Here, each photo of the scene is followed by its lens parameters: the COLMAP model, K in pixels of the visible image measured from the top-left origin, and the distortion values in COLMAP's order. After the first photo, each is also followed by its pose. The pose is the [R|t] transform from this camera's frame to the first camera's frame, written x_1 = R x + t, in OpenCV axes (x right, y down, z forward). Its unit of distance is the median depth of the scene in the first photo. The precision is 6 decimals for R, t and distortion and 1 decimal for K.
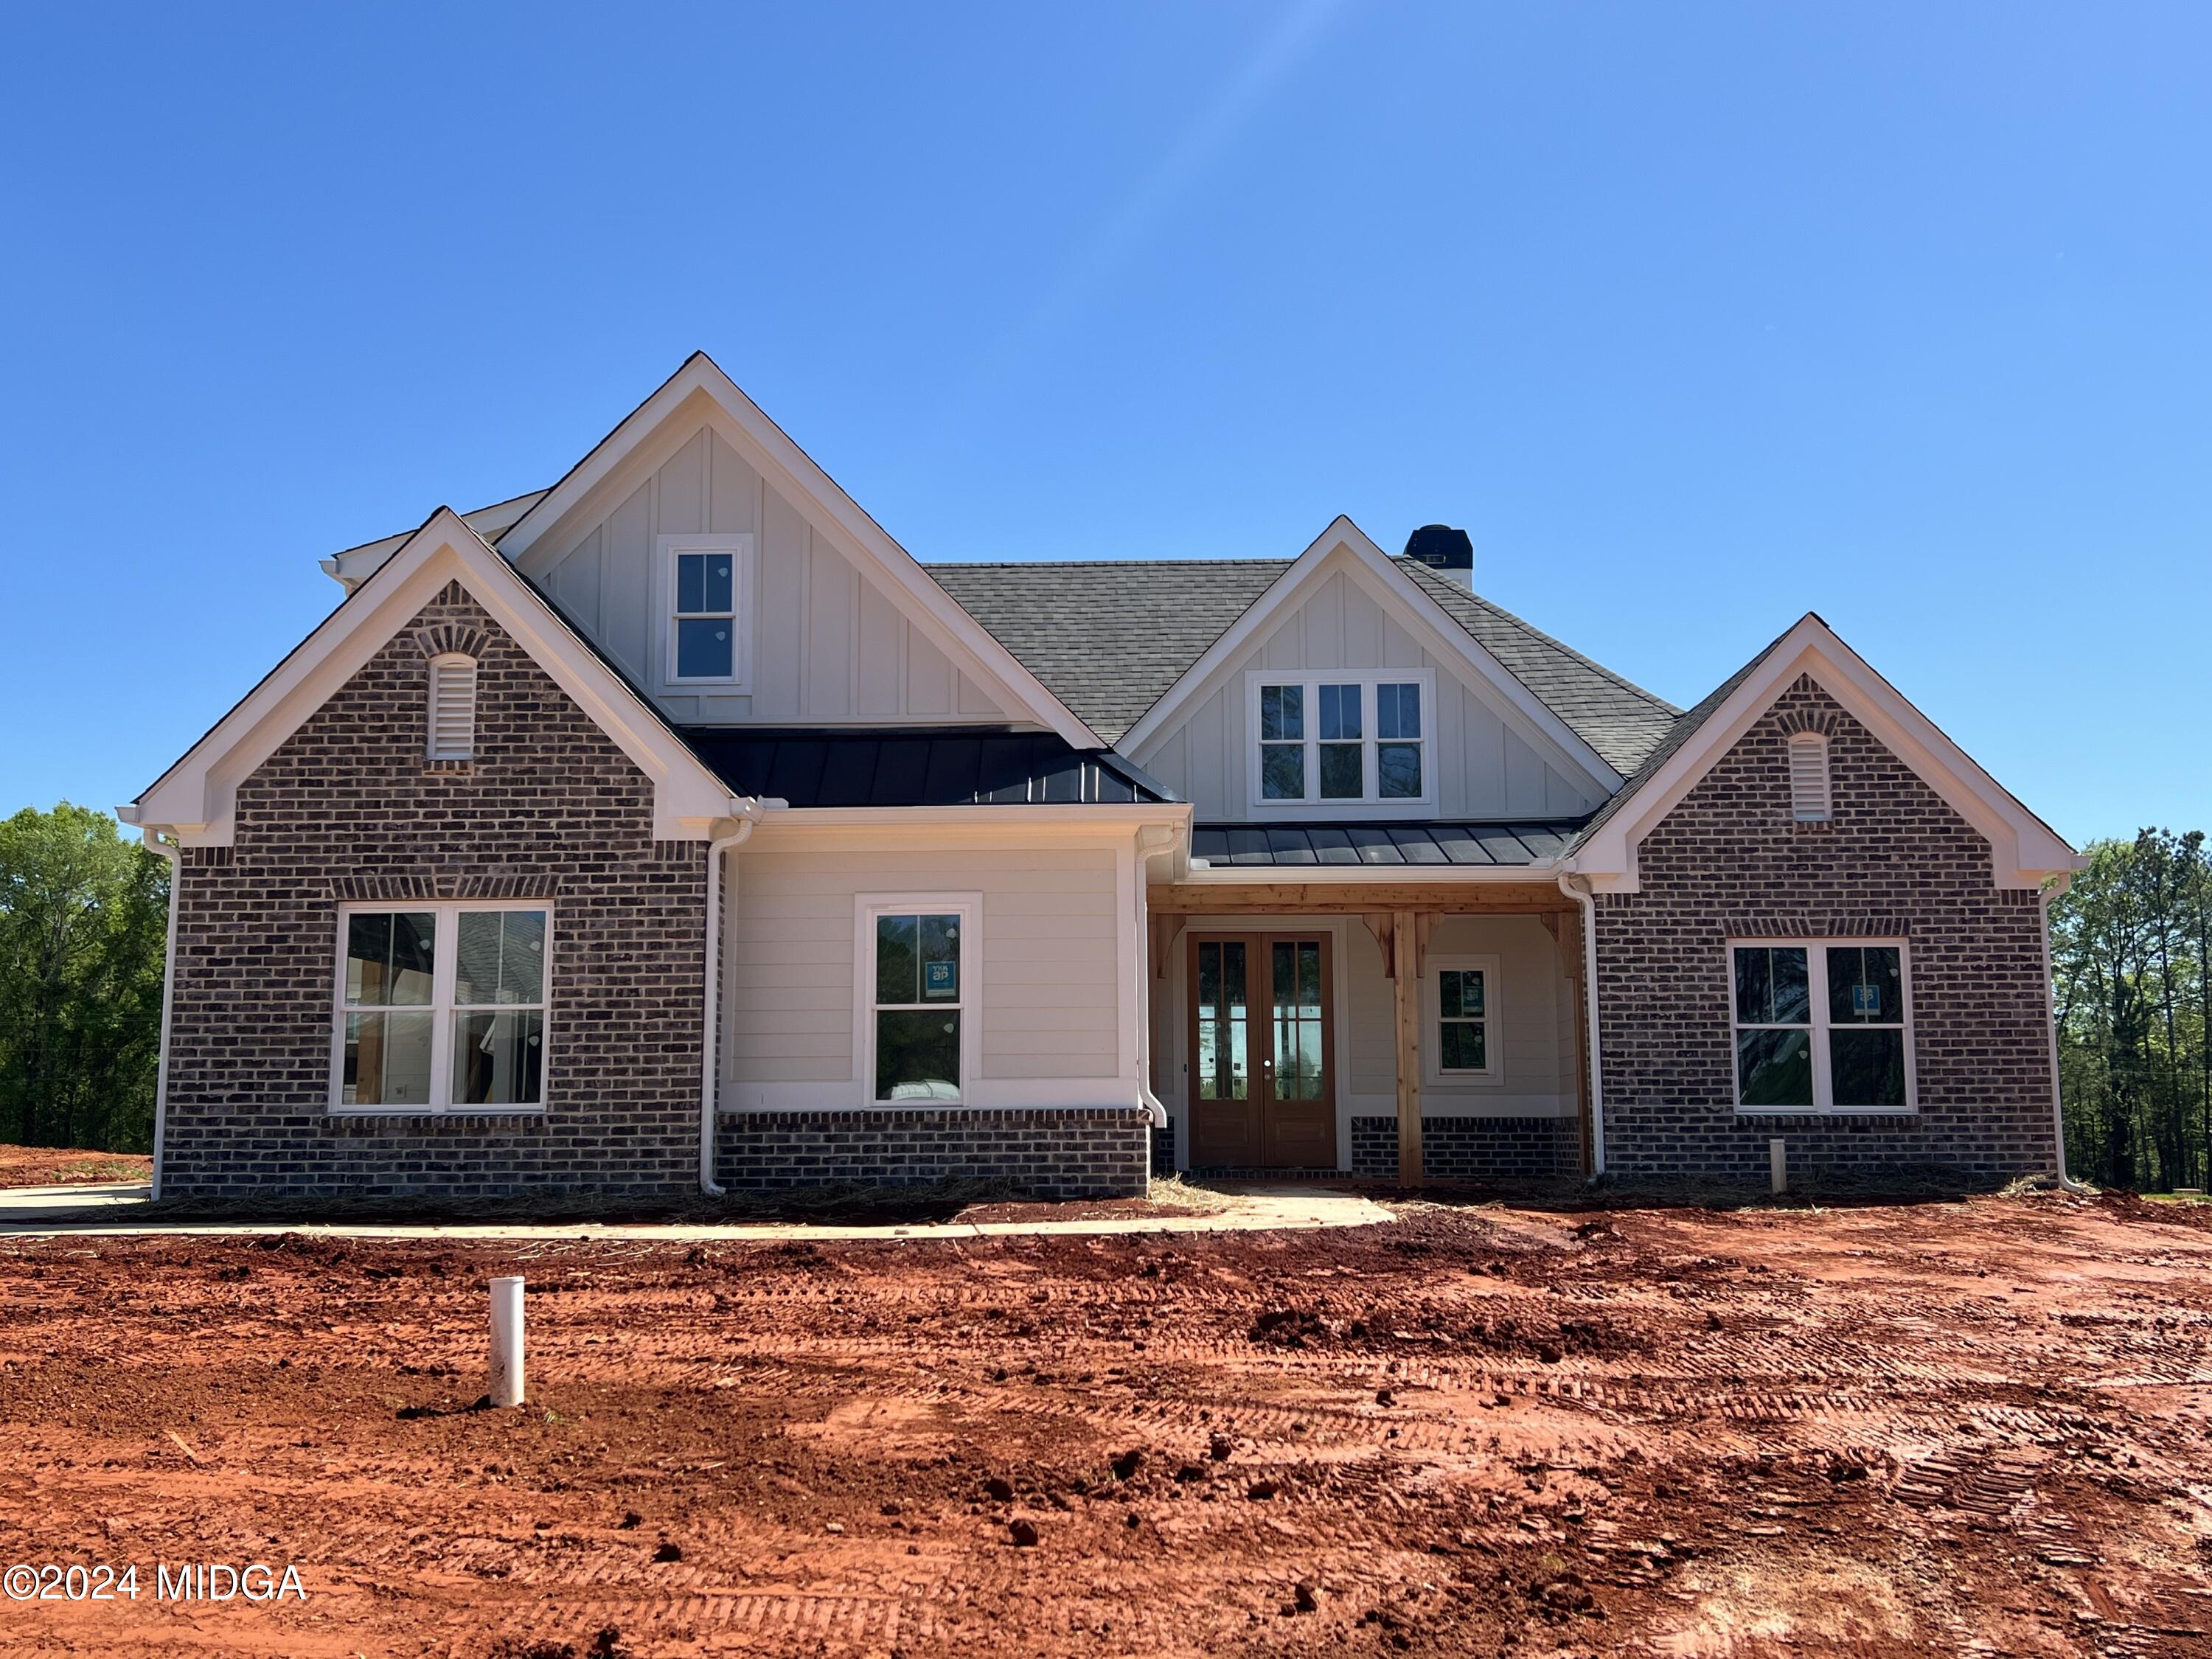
lens RADIAL K [[2038.0, 0, 1110.9], [0, 2038.0, 788.8], [0, 0, 1]] dist [0.056067, -0.039963]
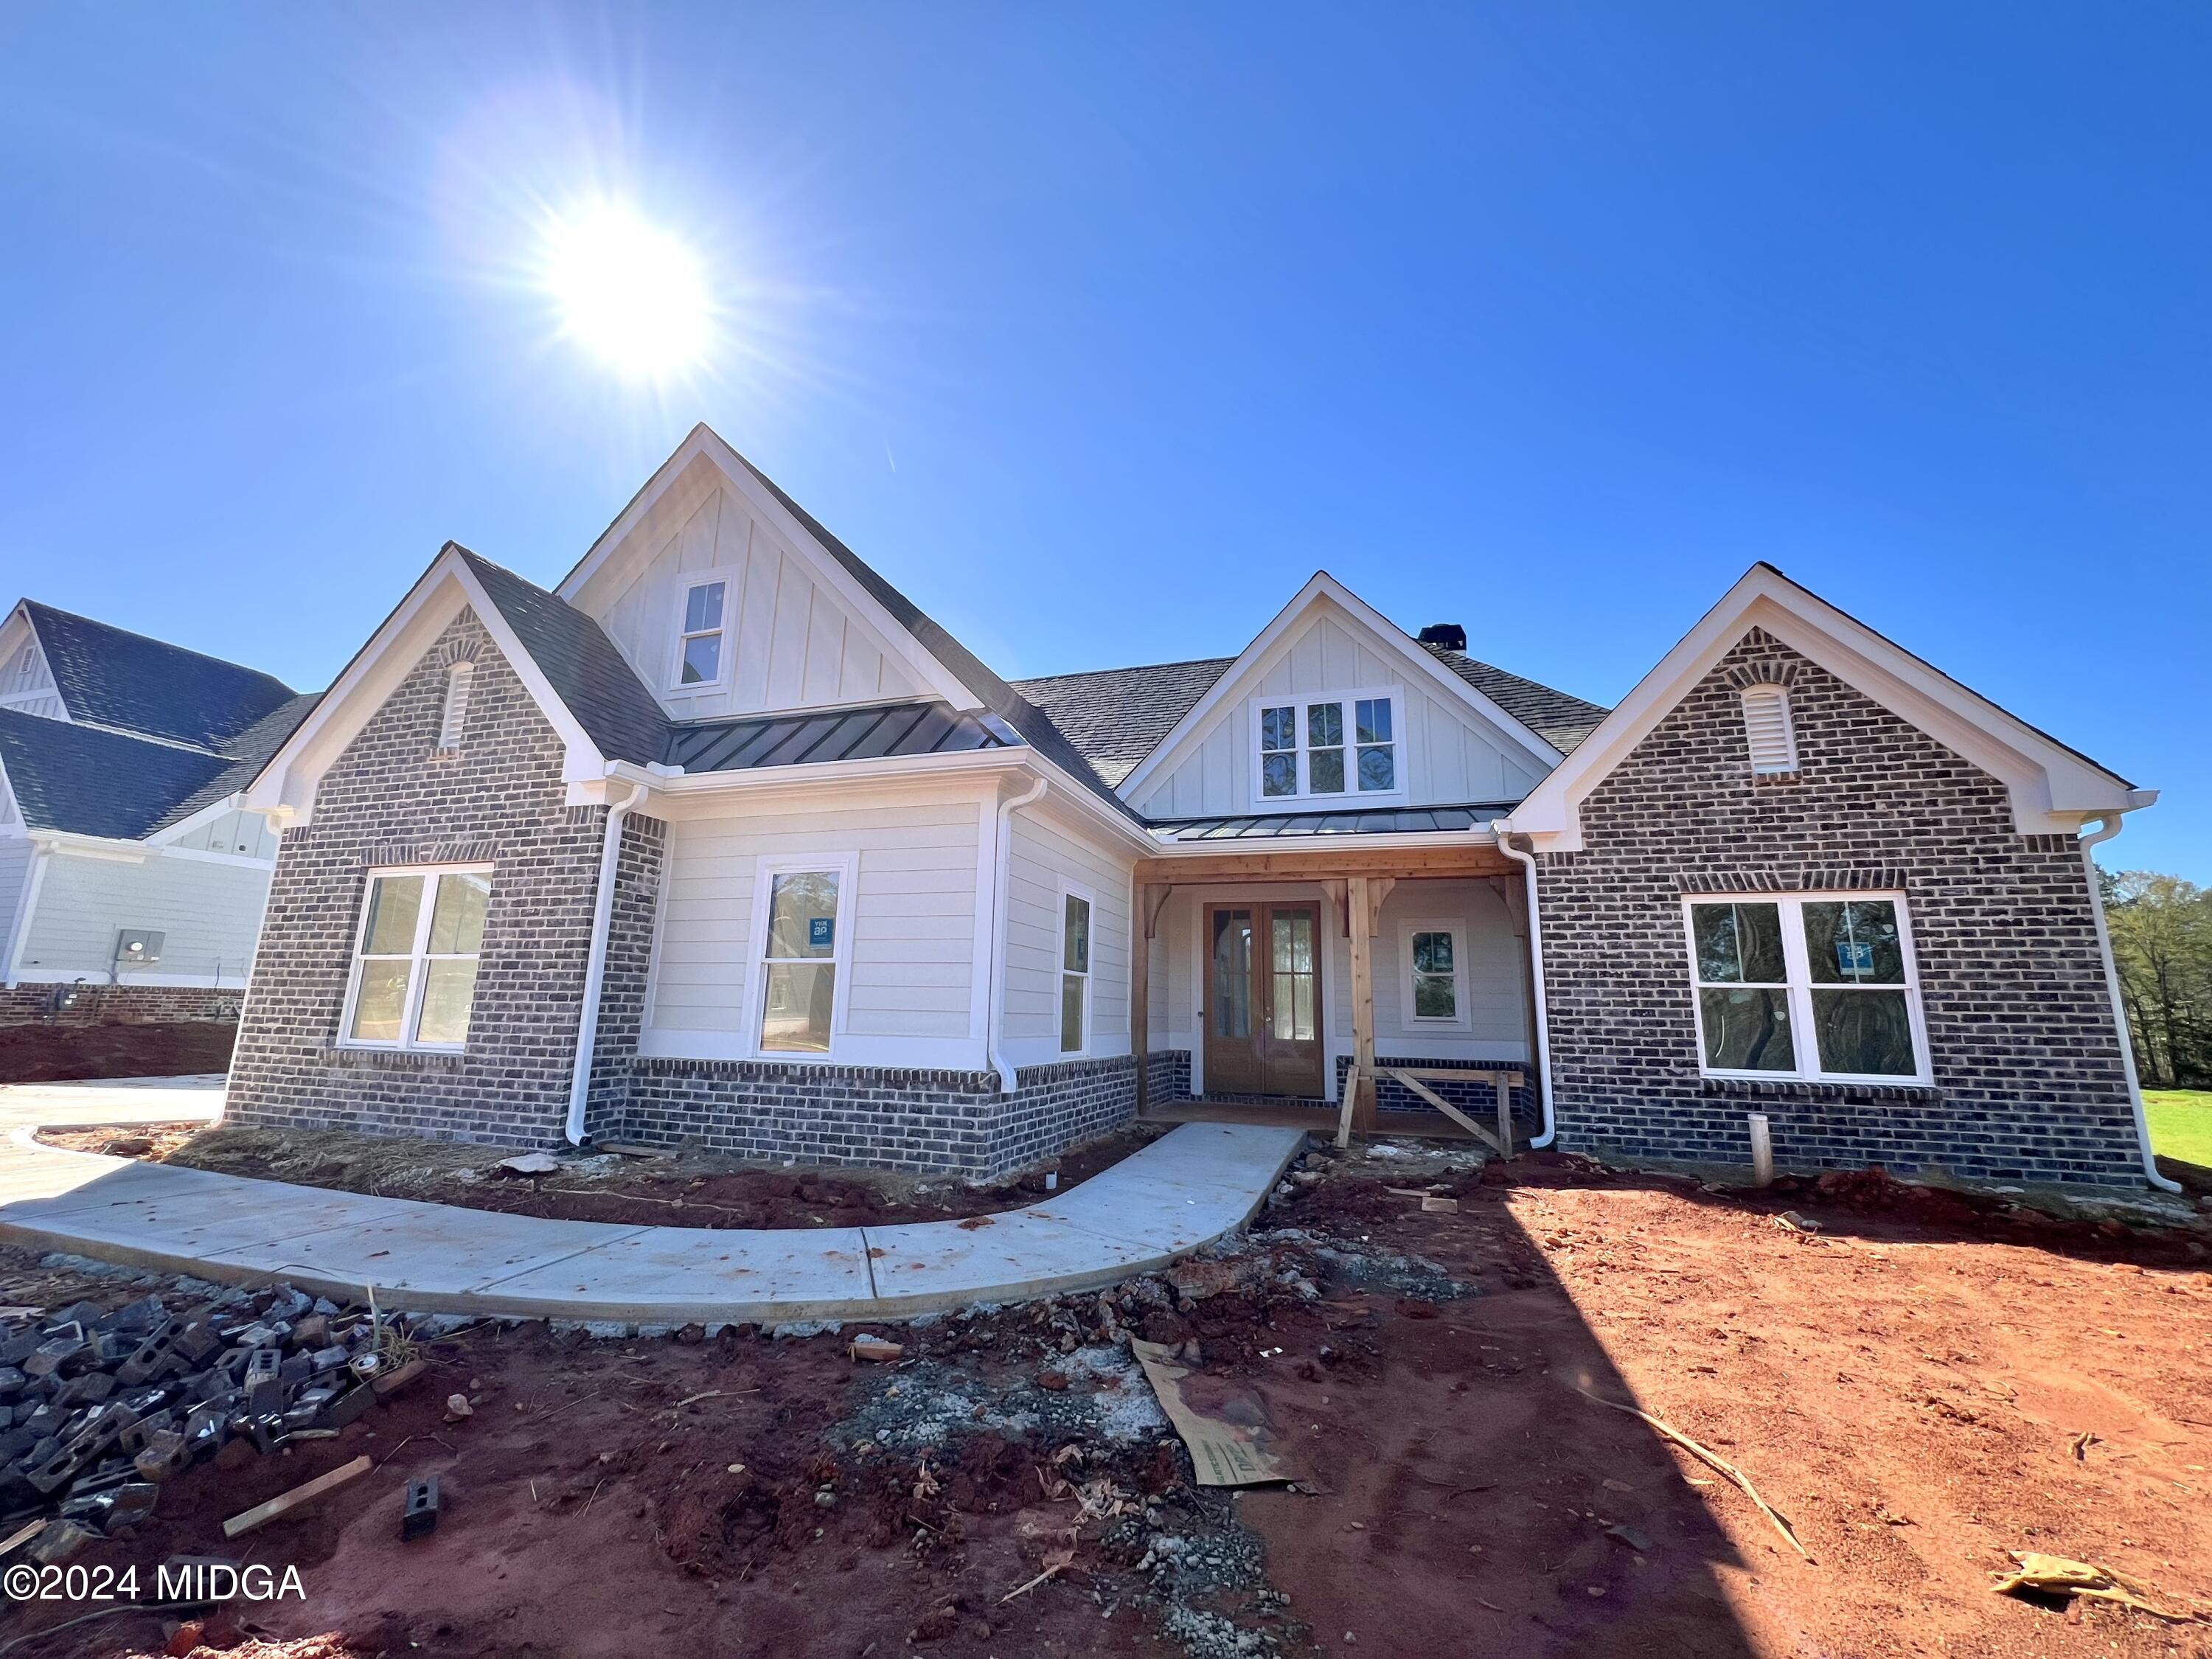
lens RADIAL K [[882.6, 0, 1106.0], [0, 882.6, 816.4], [0, 0, 1]] dist [-0.002470, 0.000979]
pose [[0.958404, -0.037613, -0.282924, 0.169141], [0.023868, 0.998368, -0.051875, 0.054949], [0.284414, 0.042964, 0.957738, 0.555627]]
